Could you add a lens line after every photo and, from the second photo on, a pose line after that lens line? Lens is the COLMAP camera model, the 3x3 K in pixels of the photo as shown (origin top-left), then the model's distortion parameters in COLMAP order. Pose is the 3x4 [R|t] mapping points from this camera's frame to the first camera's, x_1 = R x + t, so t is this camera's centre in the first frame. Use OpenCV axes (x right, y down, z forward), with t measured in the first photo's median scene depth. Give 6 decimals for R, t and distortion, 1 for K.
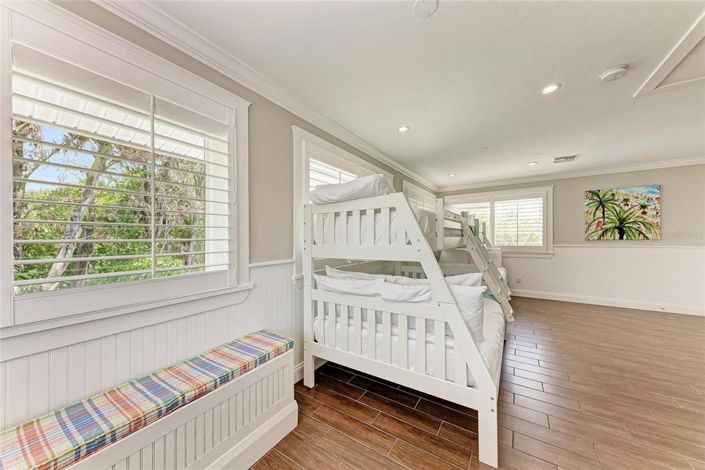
lens RADIAL K [[243.5, 0, 355.3], [0, 243.5, 235.2], [0, 0, 1]] dist [0.011874, 0.000065]
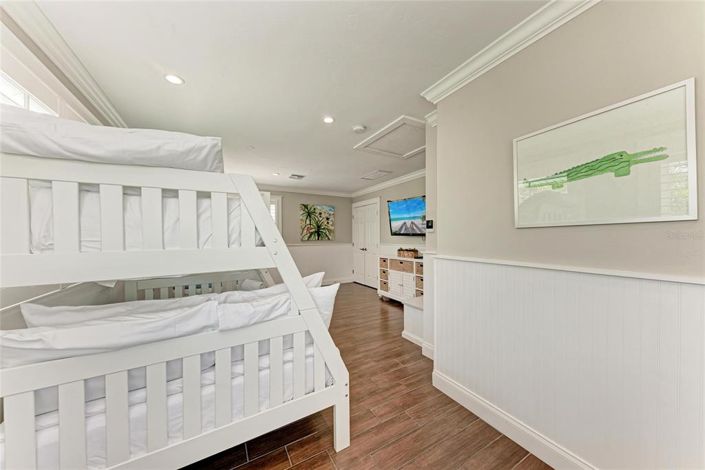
lens RADIAL K [[243.5, 0, 353.5], [0, 243.5, 238.1], [0, 0, 1]] dist [0.011874, 0.000065]
pose [[0.452967, 0.002194, 0.891525, -0.267616], [-0.005356, 0.999986, 0.000261, 0.009182], [-0.891511, -0.004893, 0.452972, 0.327312]]
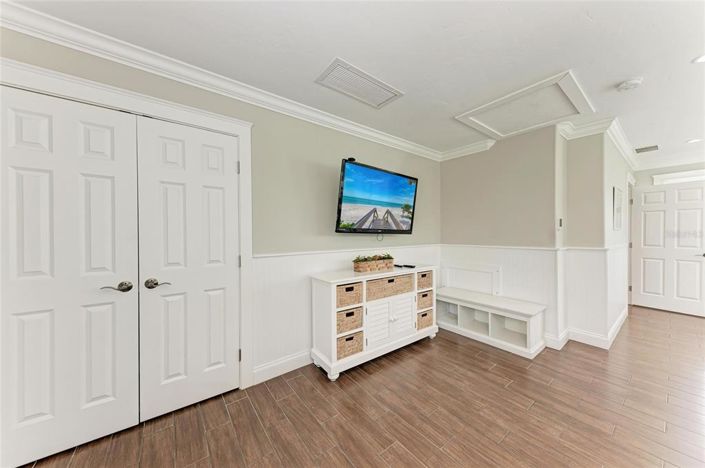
lens RADIAL K [[243.5, 0, 357.6], [0, 243.5, 235.2], [0, 0, 1]] dist [0.011874, 0.000065]
pose [[-0.947339, 0.009453, 0.320094, 1.675441], [0.009301, 0.999955, -0.002005, -0.002024], [-0.320098, 0.001077, -0.947384, 2.197885]]
